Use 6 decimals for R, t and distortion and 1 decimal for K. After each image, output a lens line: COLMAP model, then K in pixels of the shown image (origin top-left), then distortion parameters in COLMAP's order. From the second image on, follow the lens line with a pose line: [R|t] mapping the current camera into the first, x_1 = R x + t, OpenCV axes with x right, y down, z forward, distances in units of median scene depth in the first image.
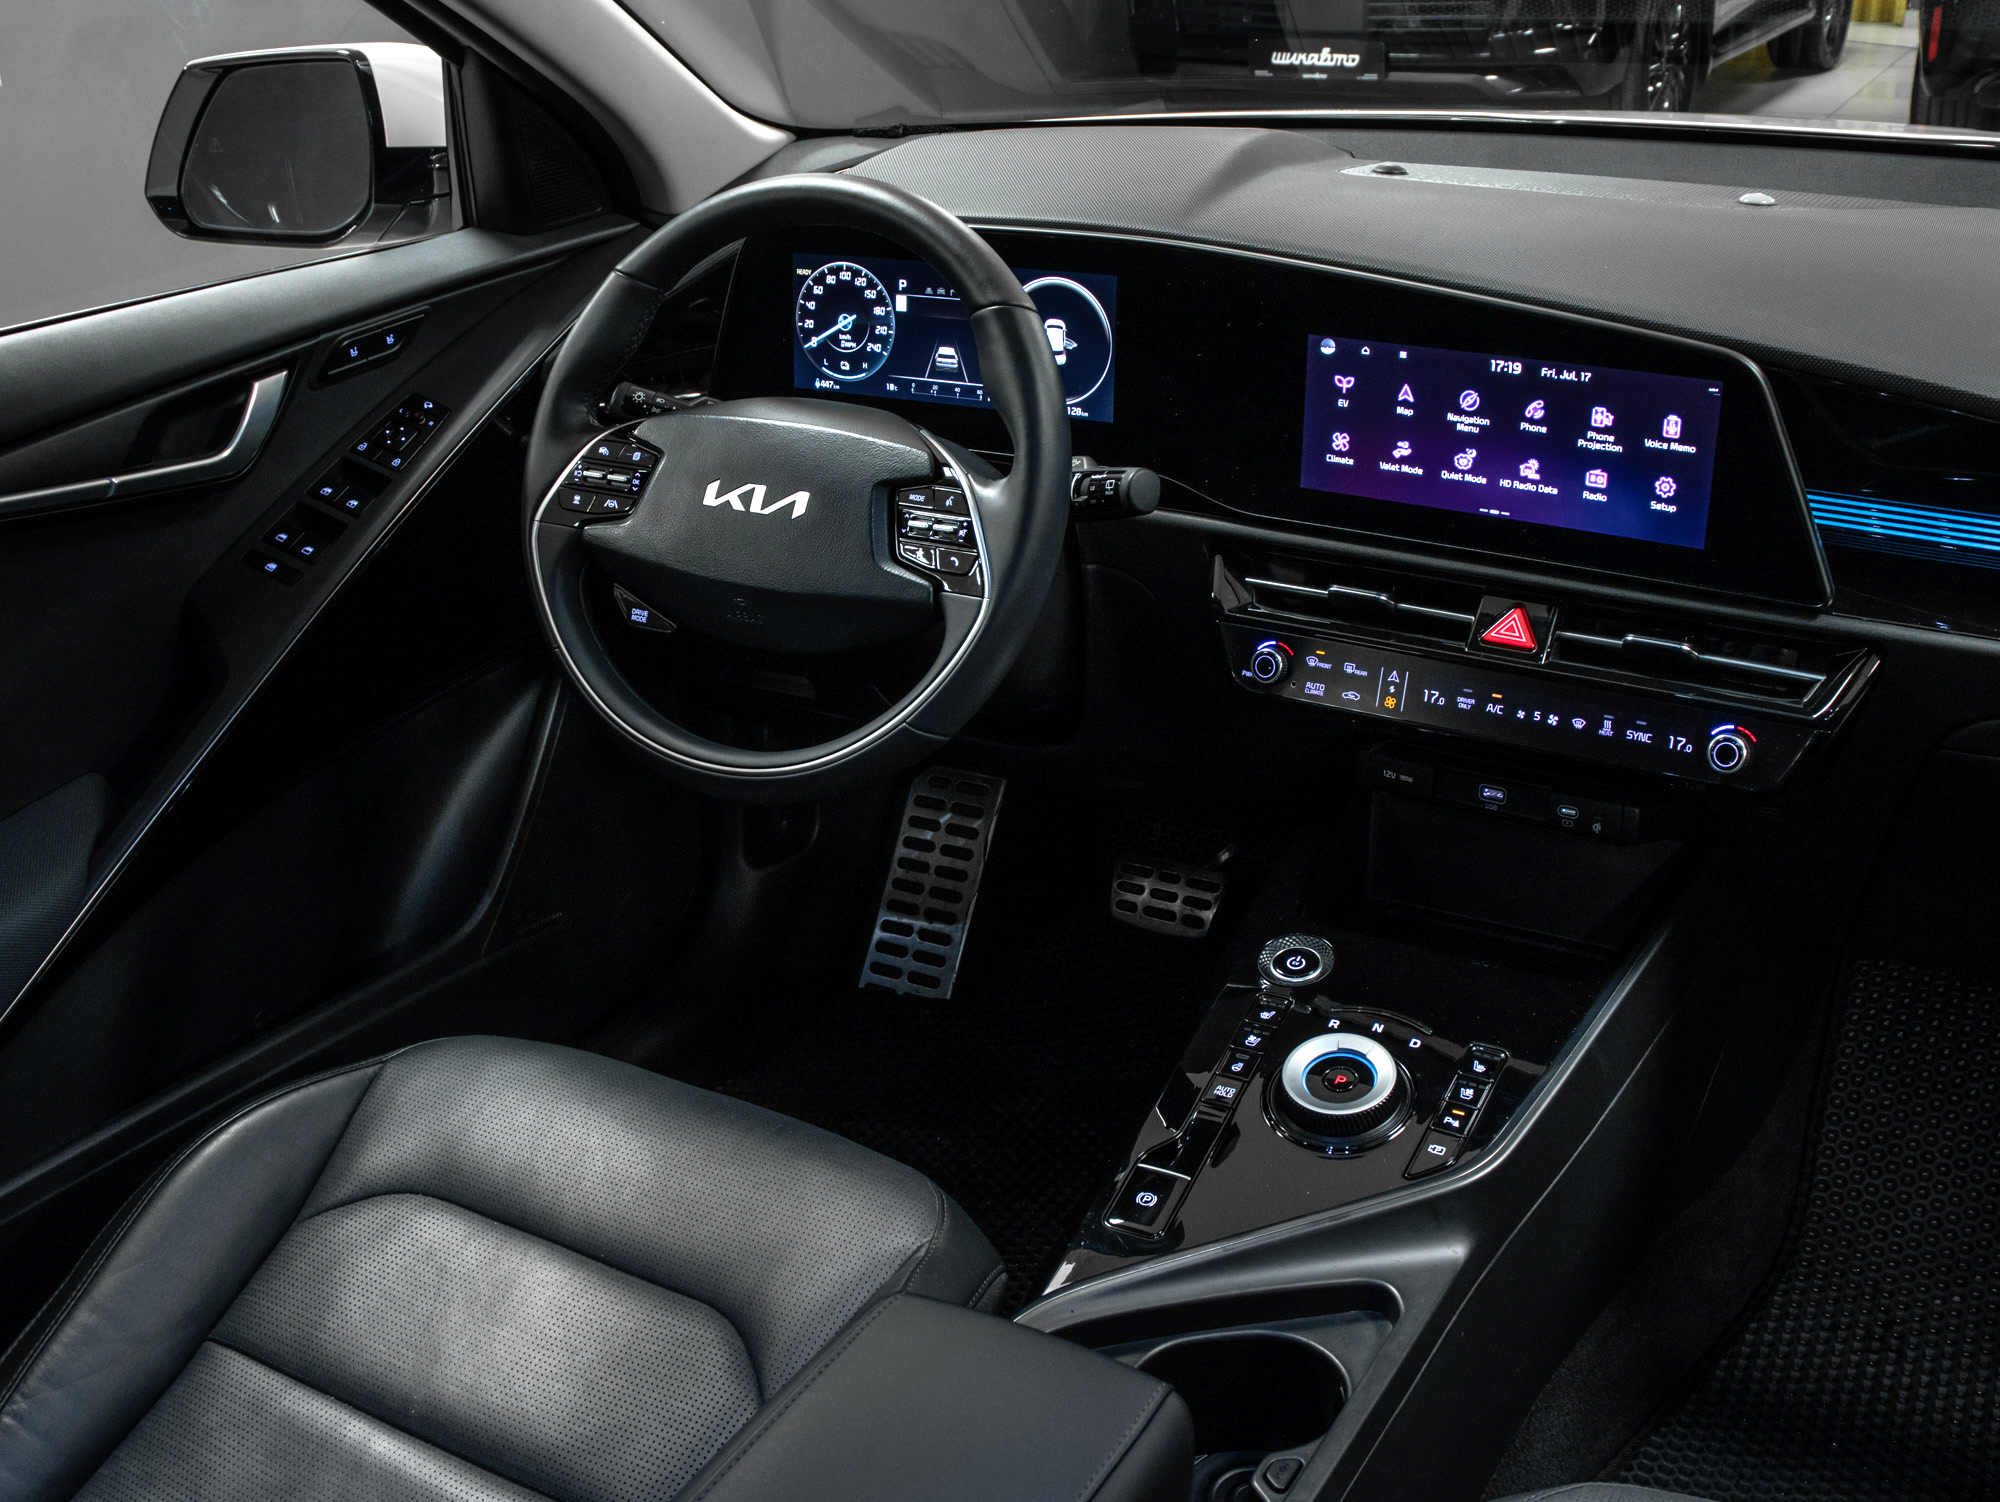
lens RADIAL K [[1629.9, 0, 1000.0], [0, 1629.9, 751.0], [0, 0, 1]] dist [-0.003813, -0.173713]
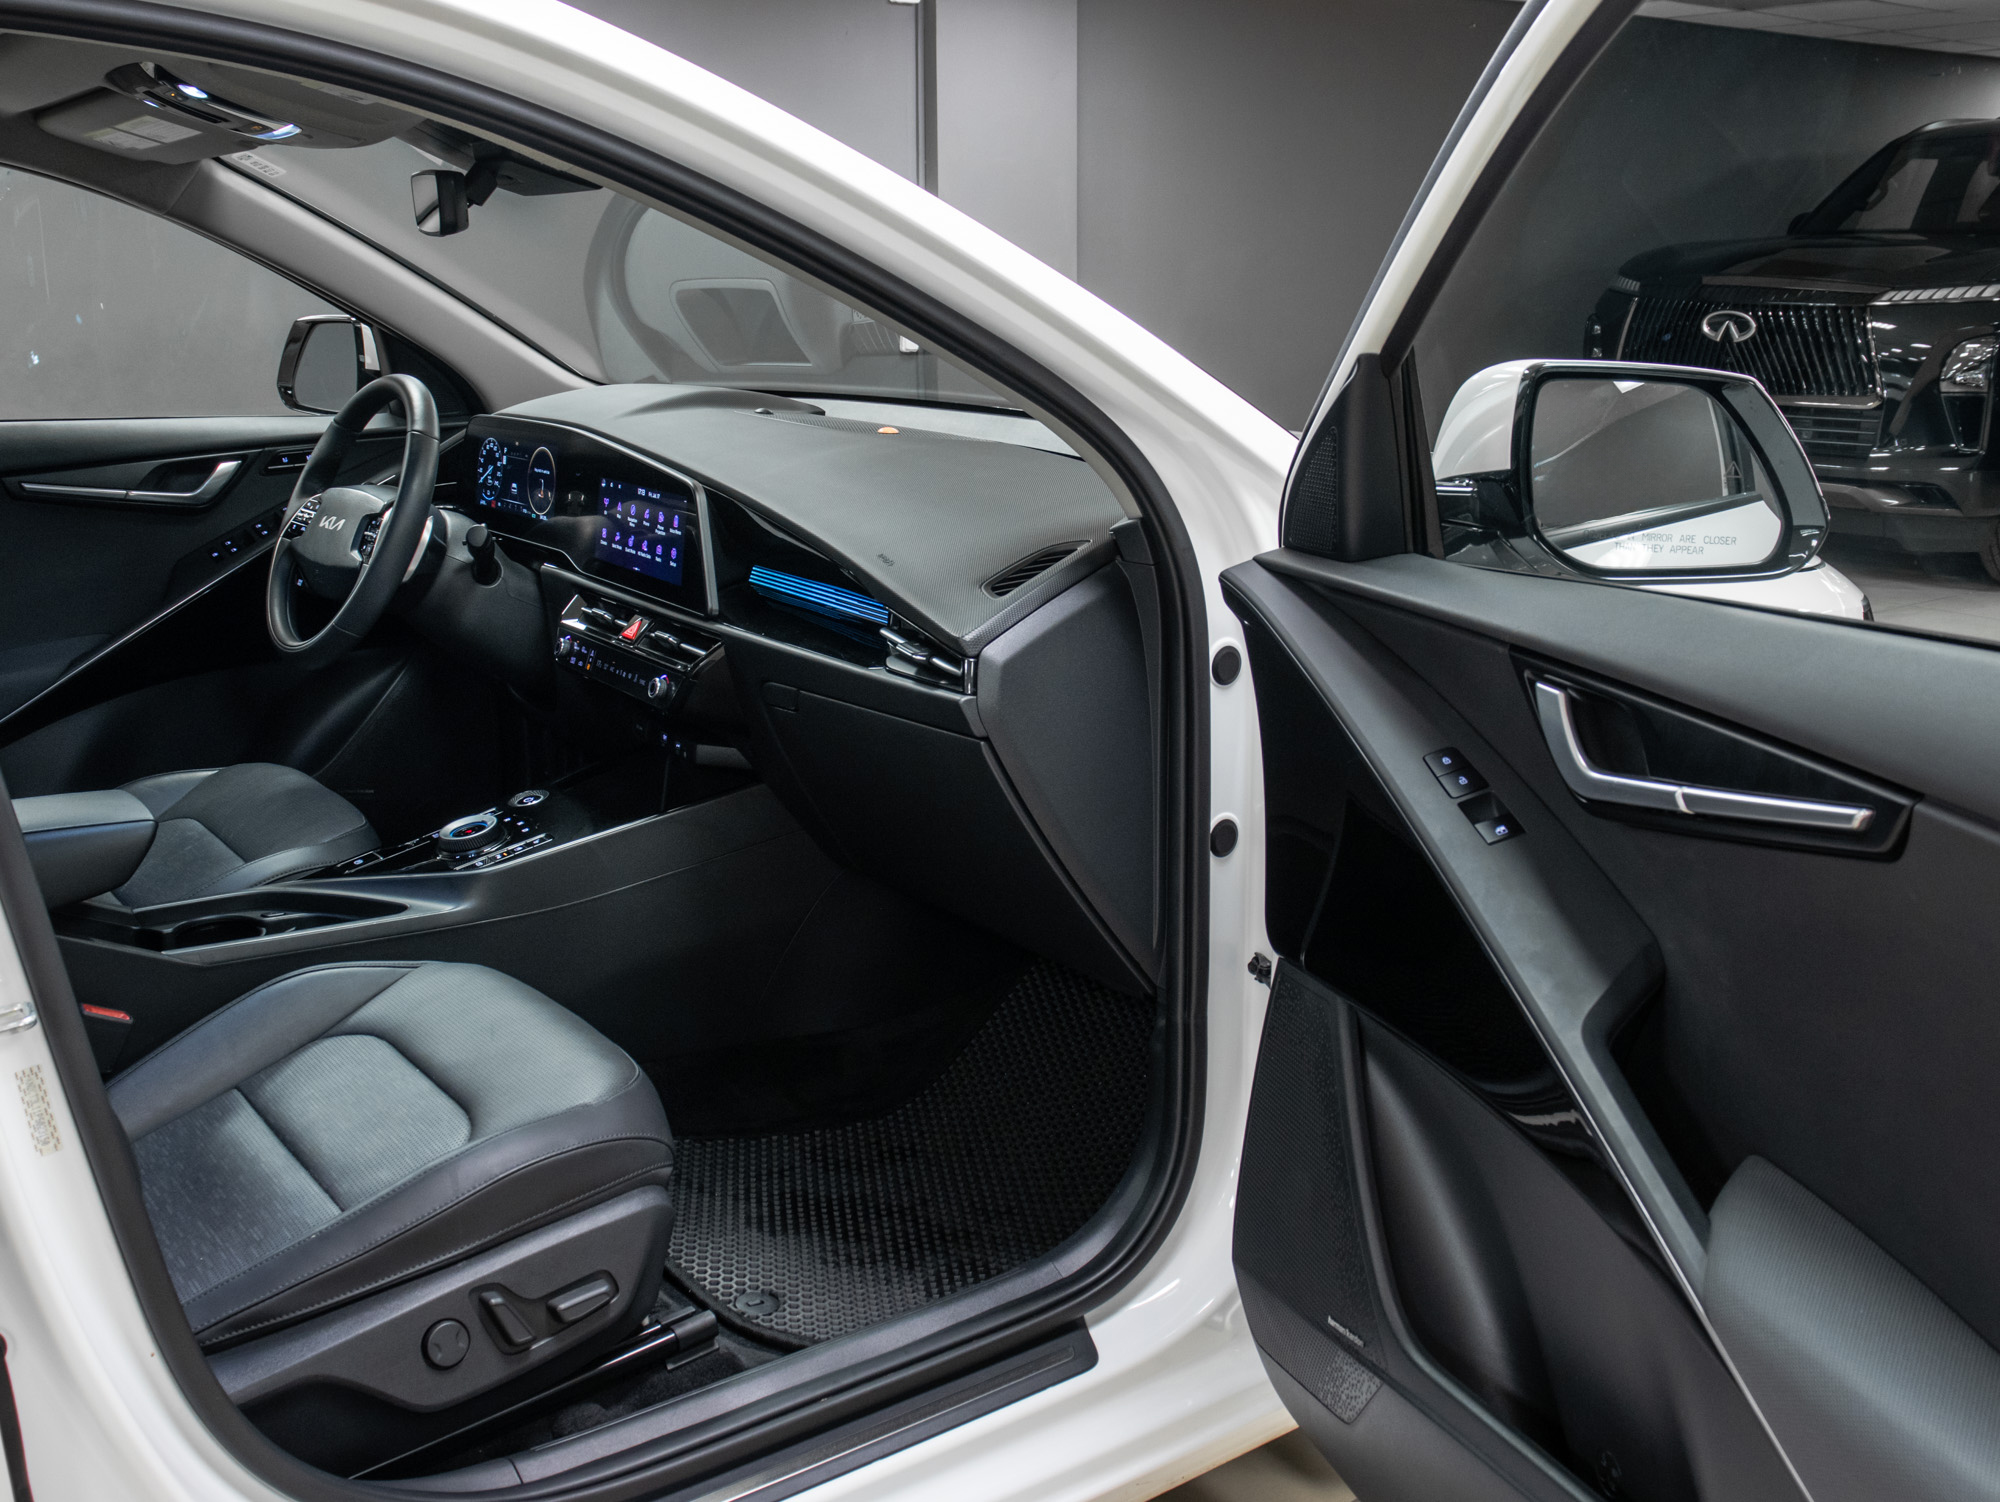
lens RADIAL K [[1634.5, 0, 1000.0], [0, 1634.5, 751.0], [0, 0, 1]] dist [0.000000, -0.000667]
pose [[0.913814, 0.151189, -0.376944, 1.293646], [-0.230030, 0.957579, -0.173578, 0.258786], [0.334710, 0.245326, 0.909826, -0.477185]]
